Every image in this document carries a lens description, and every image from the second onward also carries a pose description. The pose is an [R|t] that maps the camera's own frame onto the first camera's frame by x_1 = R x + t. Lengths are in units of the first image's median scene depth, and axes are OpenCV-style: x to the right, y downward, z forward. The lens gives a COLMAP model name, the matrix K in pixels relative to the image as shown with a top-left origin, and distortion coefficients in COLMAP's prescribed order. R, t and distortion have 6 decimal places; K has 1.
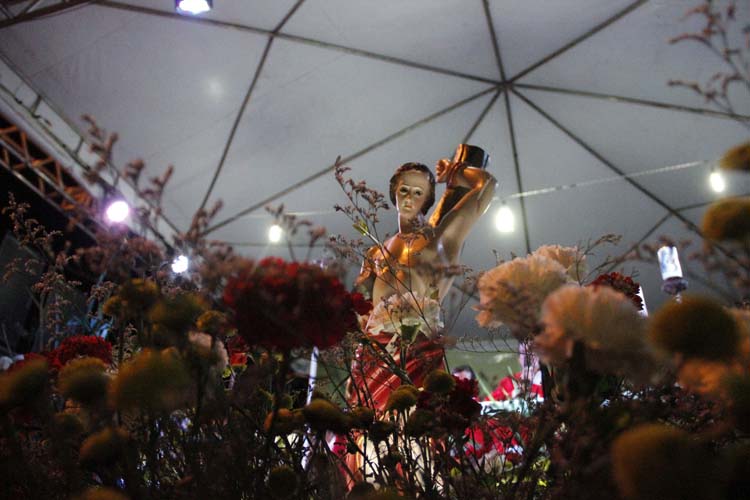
lens RADIAL K [[610.3, 0, 375.0], [0, 610.3, 250.0], [0, 0, 1]] dist [-0.174058, 0.114433]
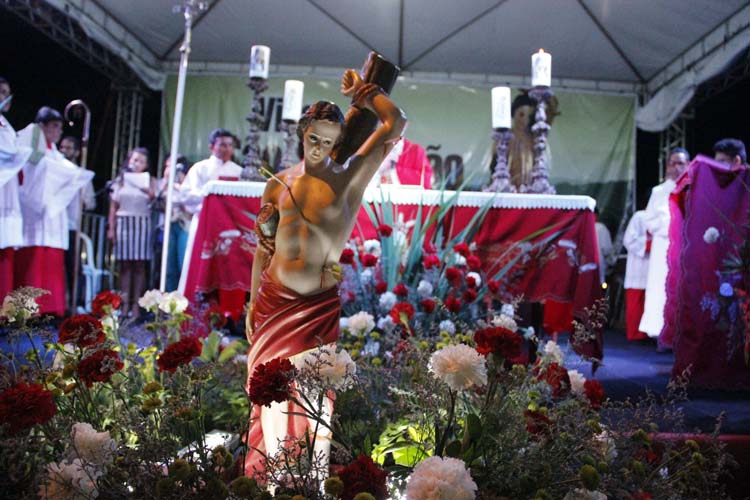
lens RADIAL K [[610.3, 0, 375.0], [0, 610.3, 250.0], [0, 0, 1]] dist [-0.174058, 0.114433]
pose [[0.968528, 0.023670, 0.247776, -0.082912], [-0.137268, 0.881197, 0.452381, -0.349481], [-0.207631, -0.472156, 0.856714, 0.059530]]
